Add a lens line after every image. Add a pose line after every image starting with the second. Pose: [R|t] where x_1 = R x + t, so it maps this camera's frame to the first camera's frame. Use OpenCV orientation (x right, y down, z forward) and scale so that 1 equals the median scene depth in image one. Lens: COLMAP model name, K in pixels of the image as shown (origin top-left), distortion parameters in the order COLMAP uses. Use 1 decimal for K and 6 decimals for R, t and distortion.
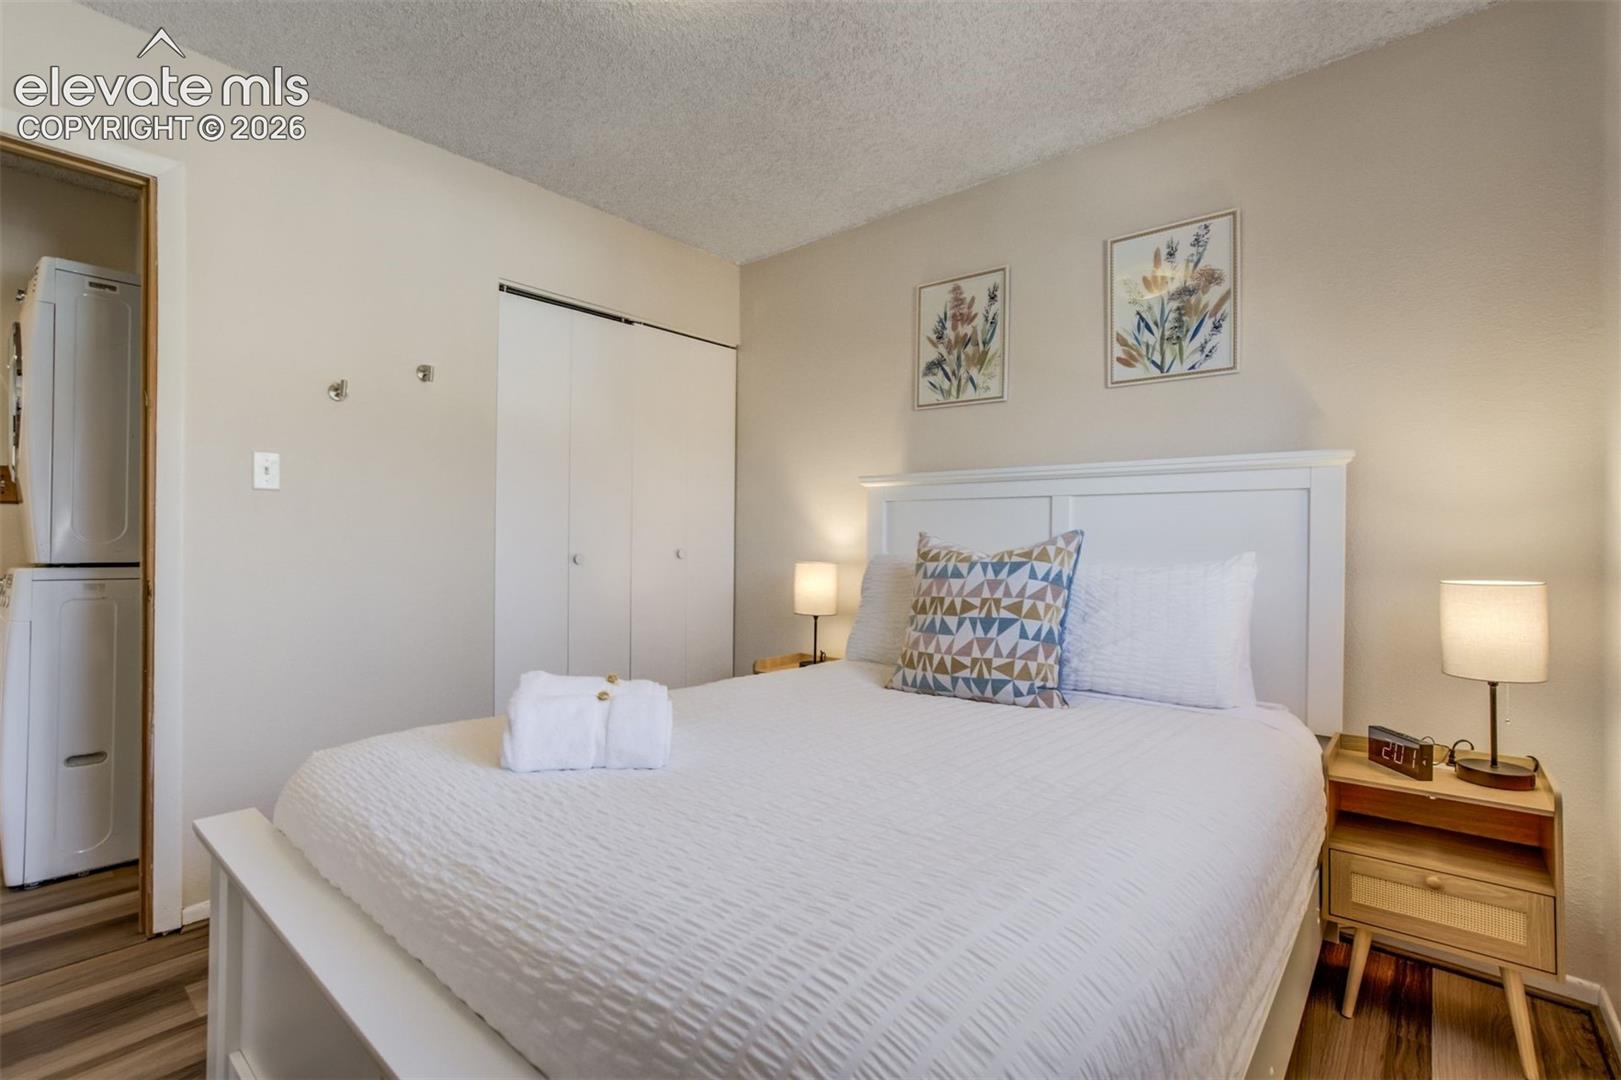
lens RADIAL K [[758.5, 0, 807.4], [0, 758.5, 513.1], [0, 0, 1]] dist [-0.001554, -0.000180]
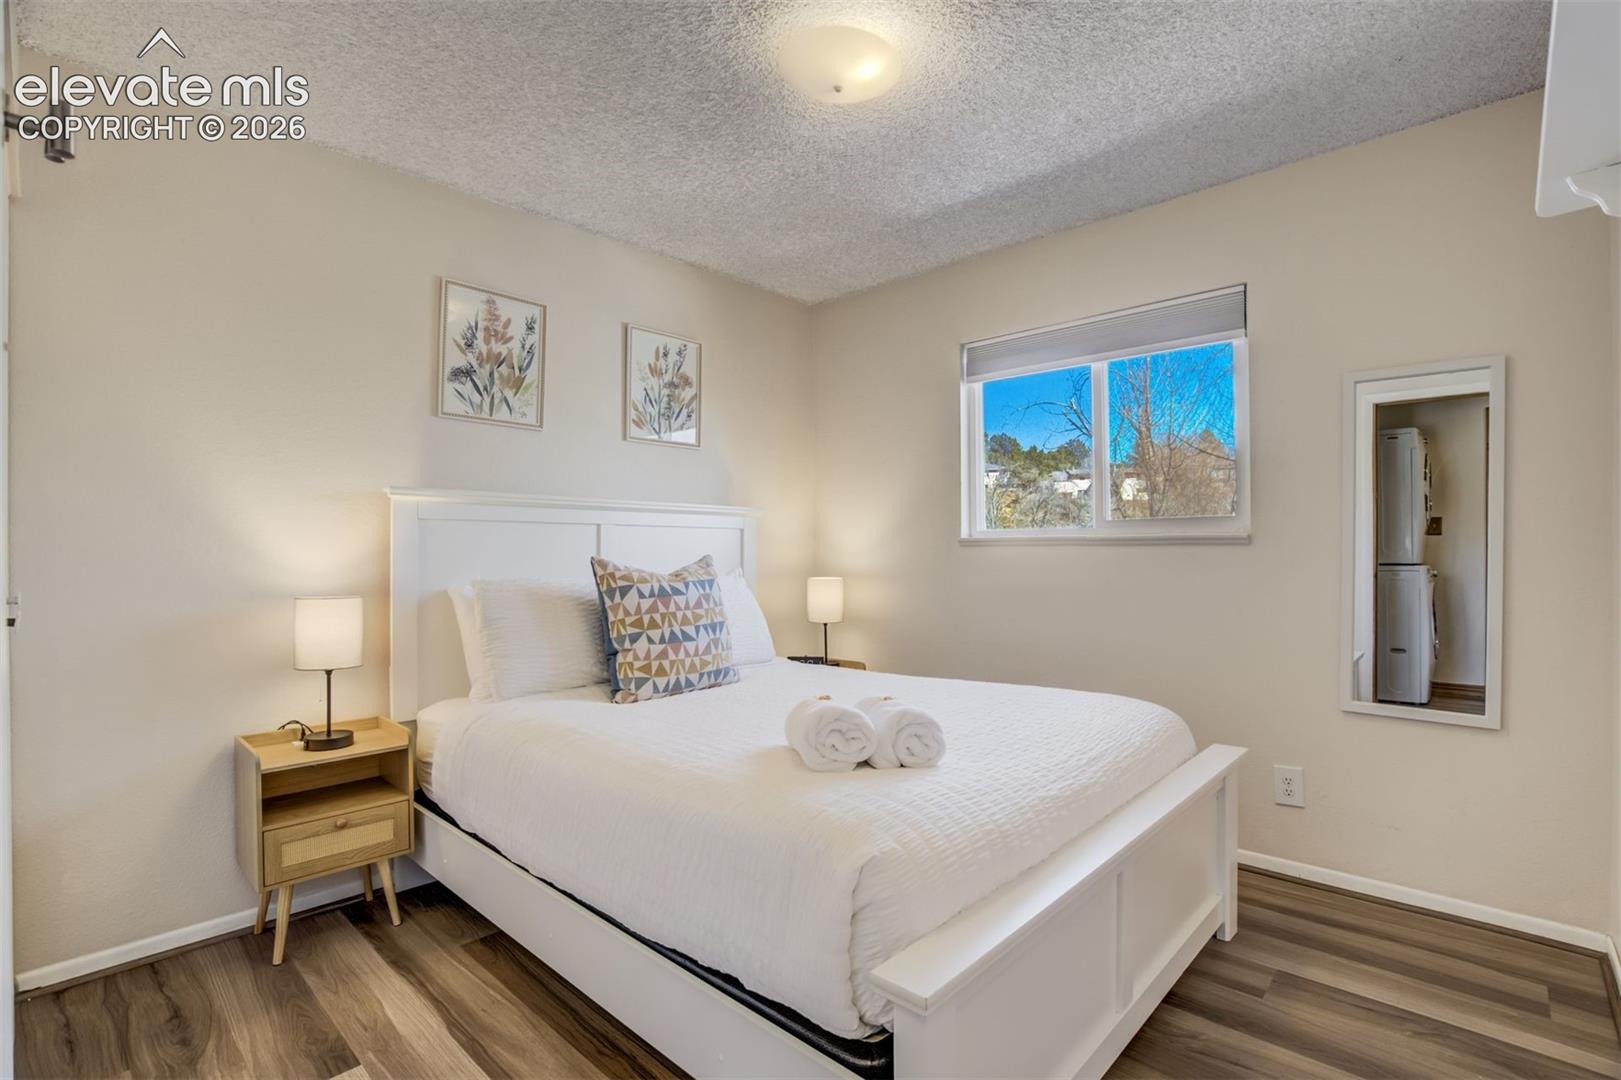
lens RADIAL K [[753.5, 0, 817.5], [0, 753.5, 544.0], [0, 0, 1]] dist [-0.041481, 0.011448]
pose [[0.053244, -0.000821, 0.998581, -0.758162], [-0.037483, 0.999293, 0.002820, -0.006491], [-0.997878, -0.037580, 0.053175, 0.543621]]
